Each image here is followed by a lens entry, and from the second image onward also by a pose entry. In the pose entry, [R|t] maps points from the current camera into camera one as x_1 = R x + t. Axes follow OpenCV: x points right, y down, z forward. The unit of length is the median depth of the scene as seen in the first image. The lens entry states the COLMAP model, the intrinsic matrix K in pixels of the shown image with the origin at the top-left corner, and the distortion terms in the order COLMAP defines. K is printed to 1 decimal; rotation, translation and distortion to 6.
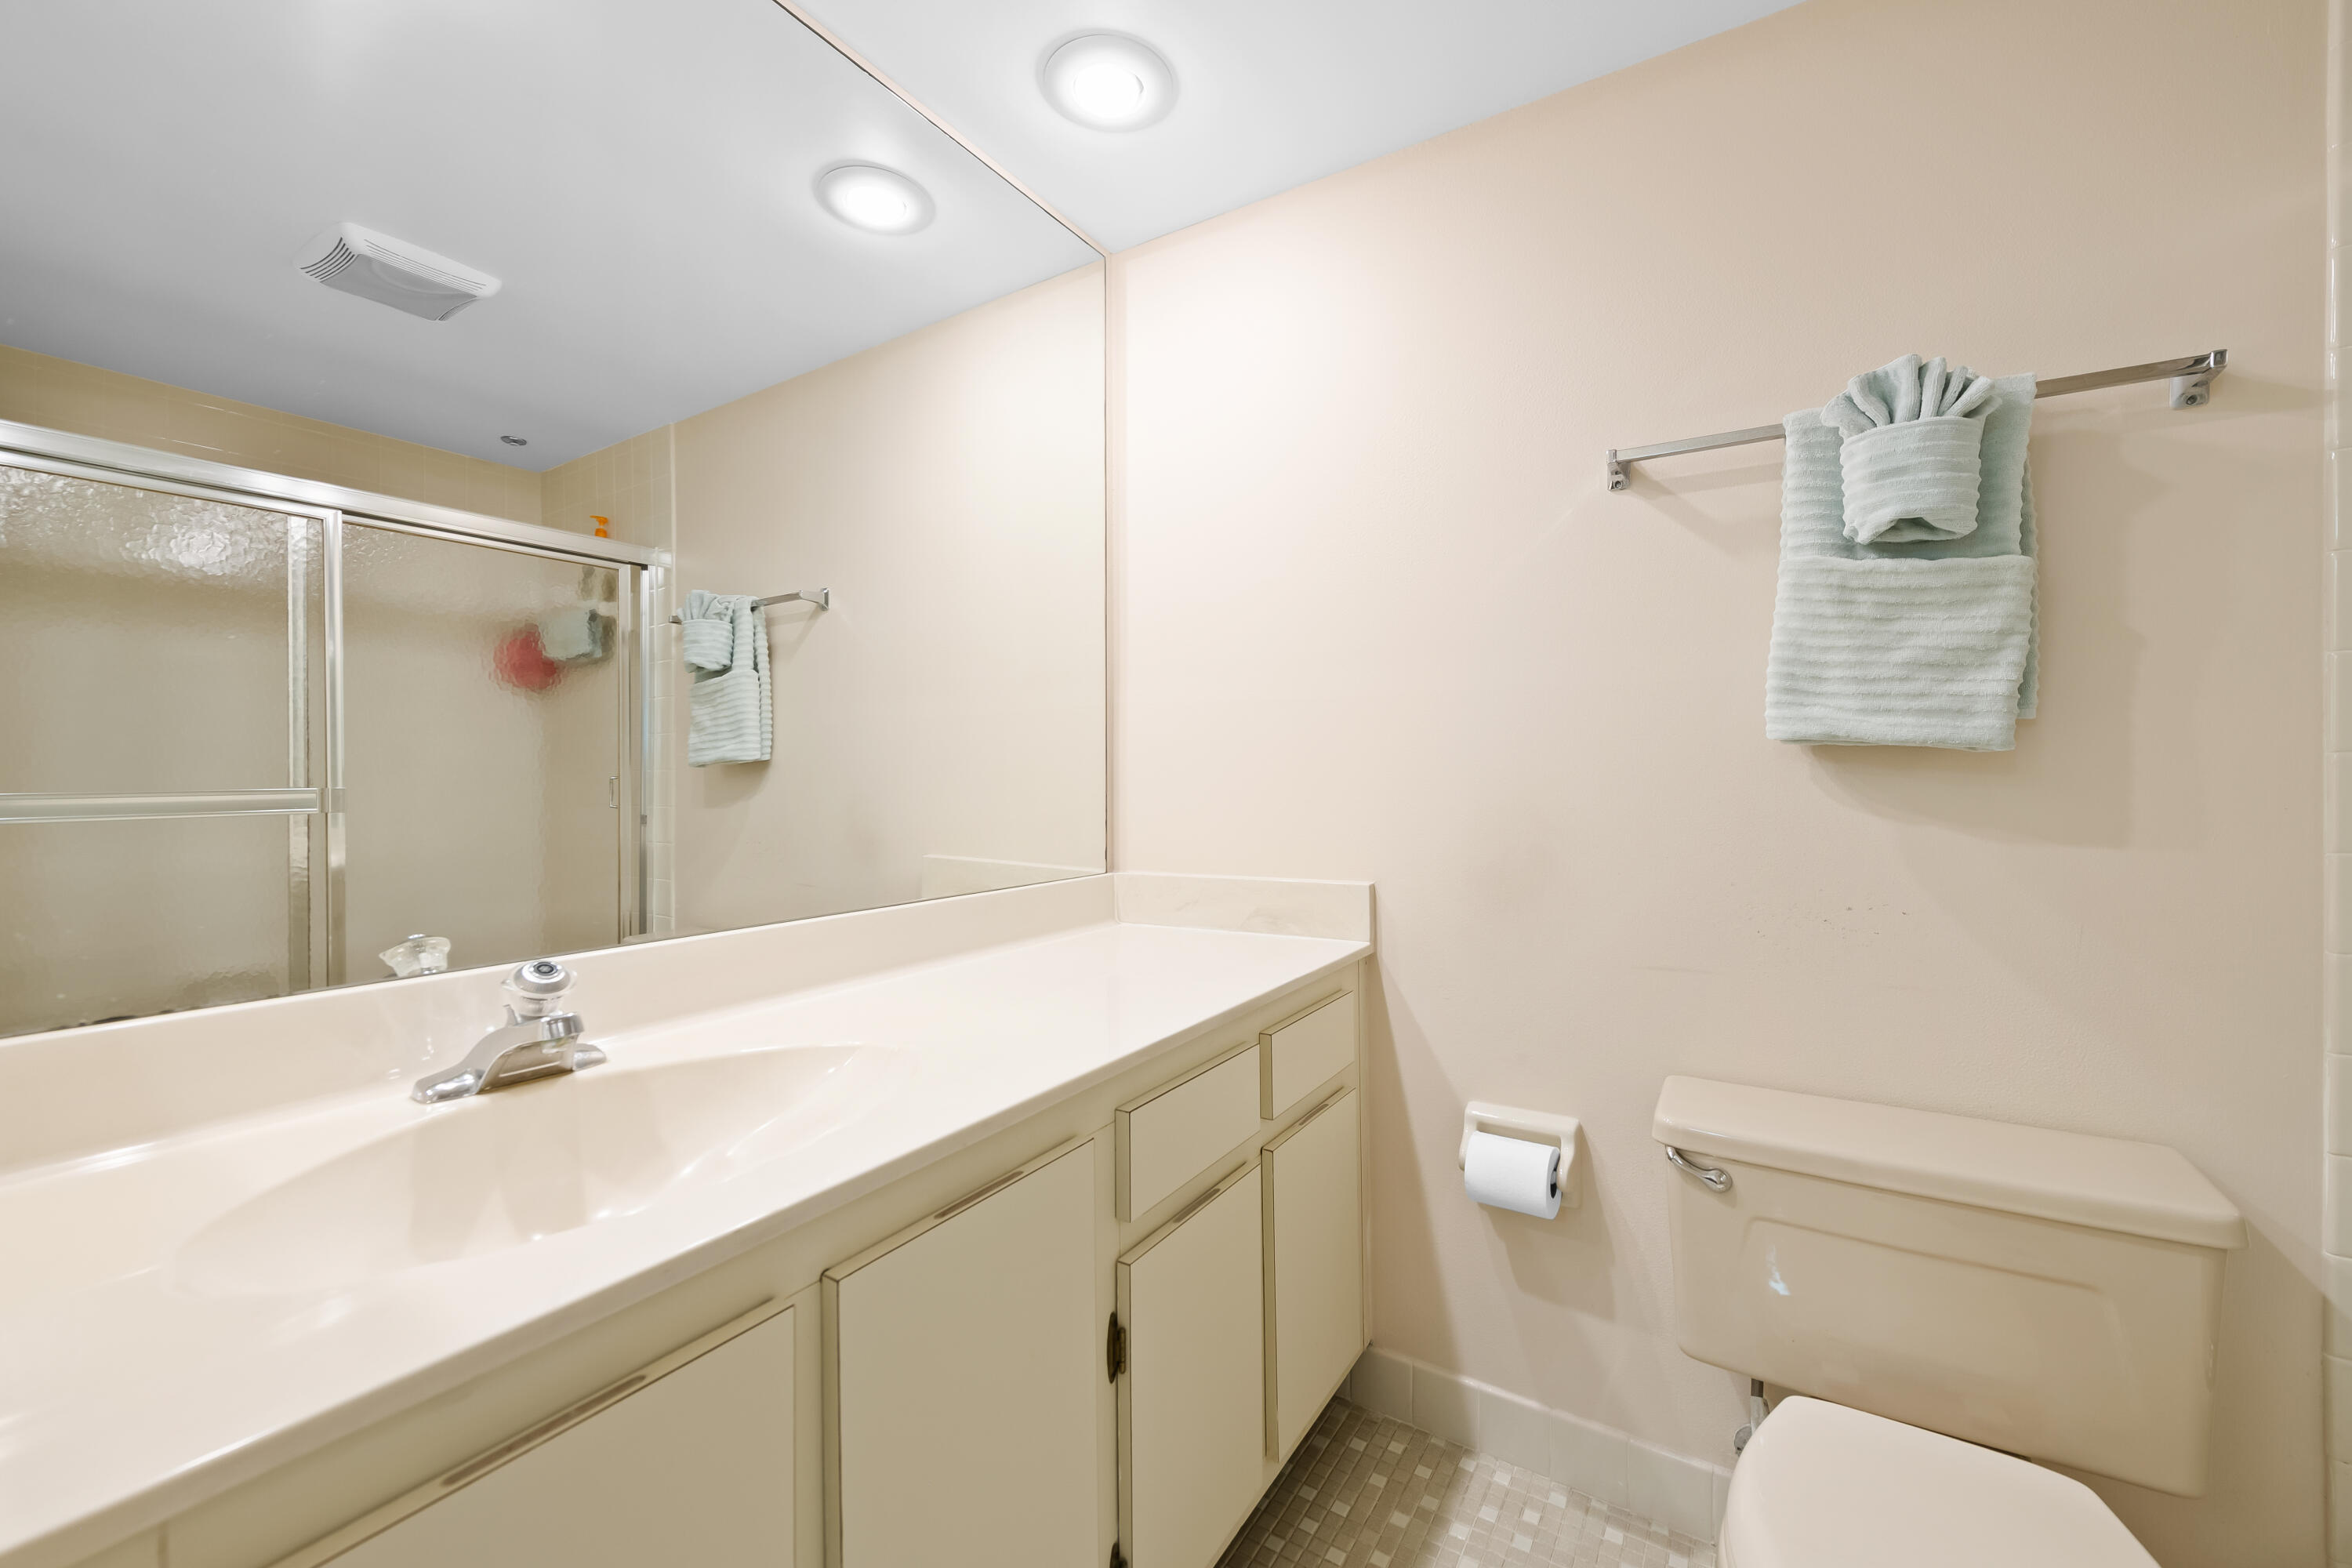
lens RADIAL K [[940.1, 0, 1179.4], [0, 940.1, 781.4], [0, 0, 1]] dist [0.007253, -0.003102]
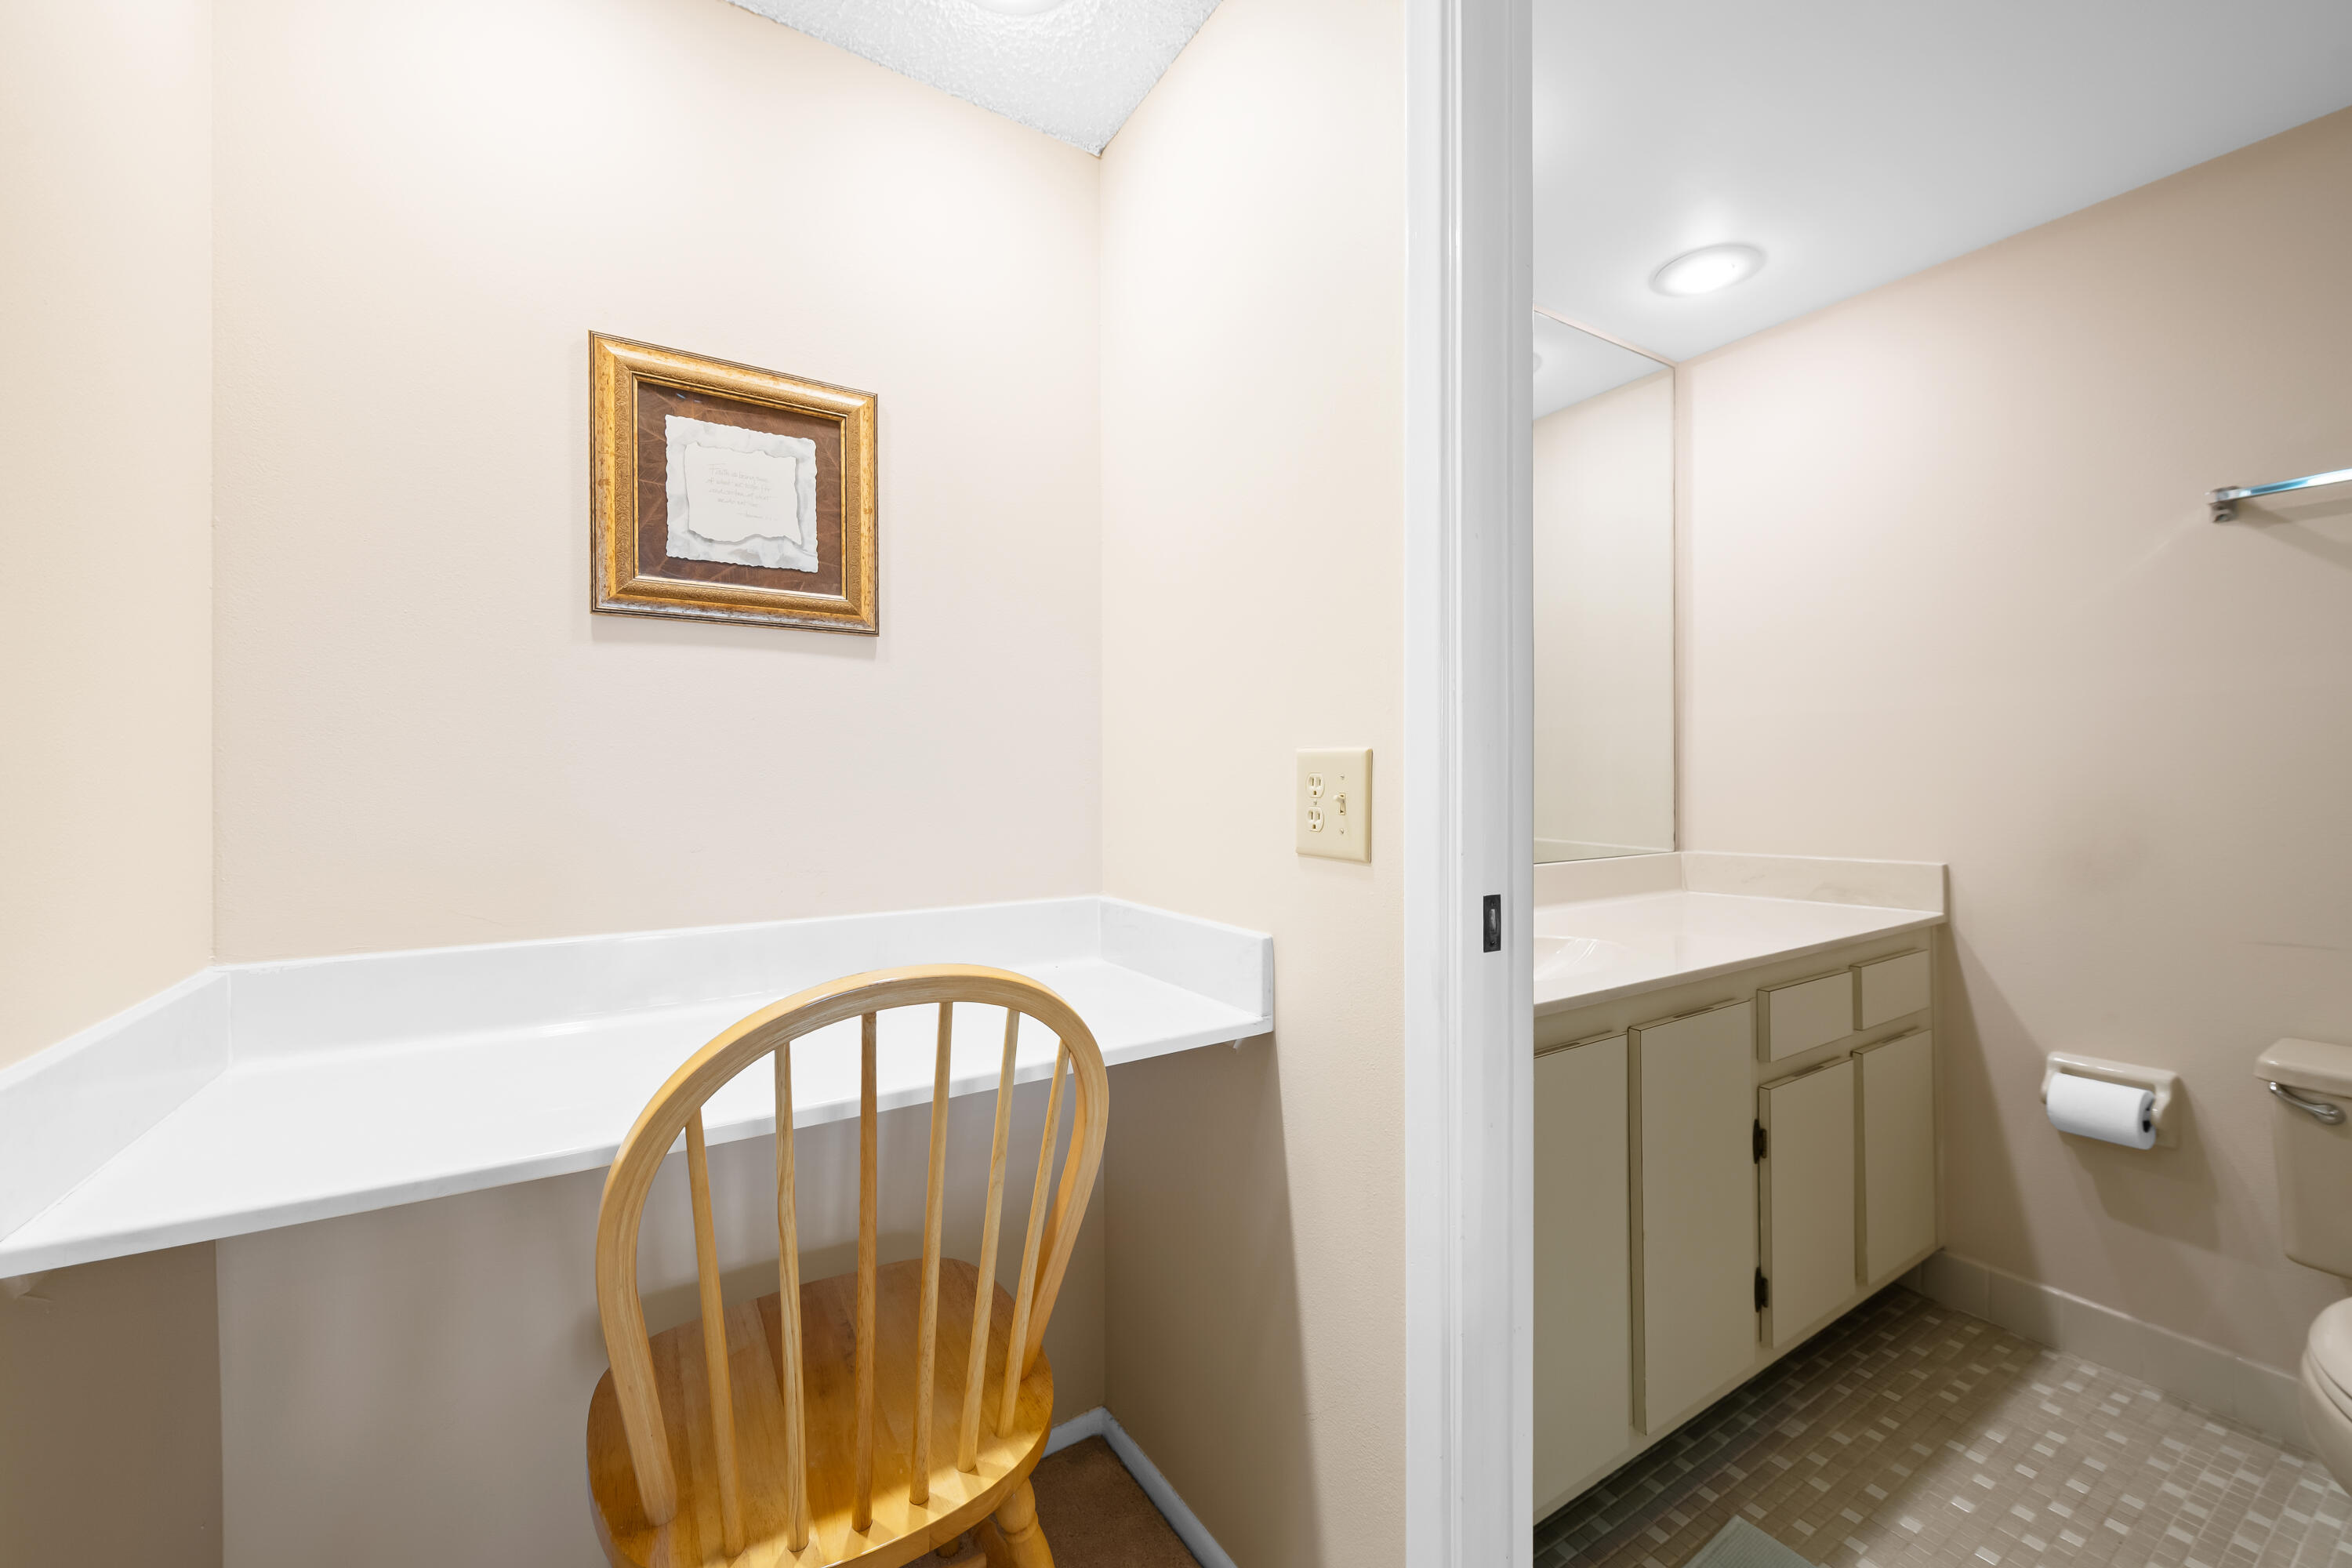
lens RADIAL K [[940.1, 0, 1165.4], [0, 940.1, 782.2], [0, 0, 1]] dist [0.007253, -0.003102]
pose [[0.902210, -0.000996, -0.431297, -0.214537], [0.001466, 0.999999, 0.000758, 0.002352], [0.431295, -0.001316, 0.902210, -0.636735]]
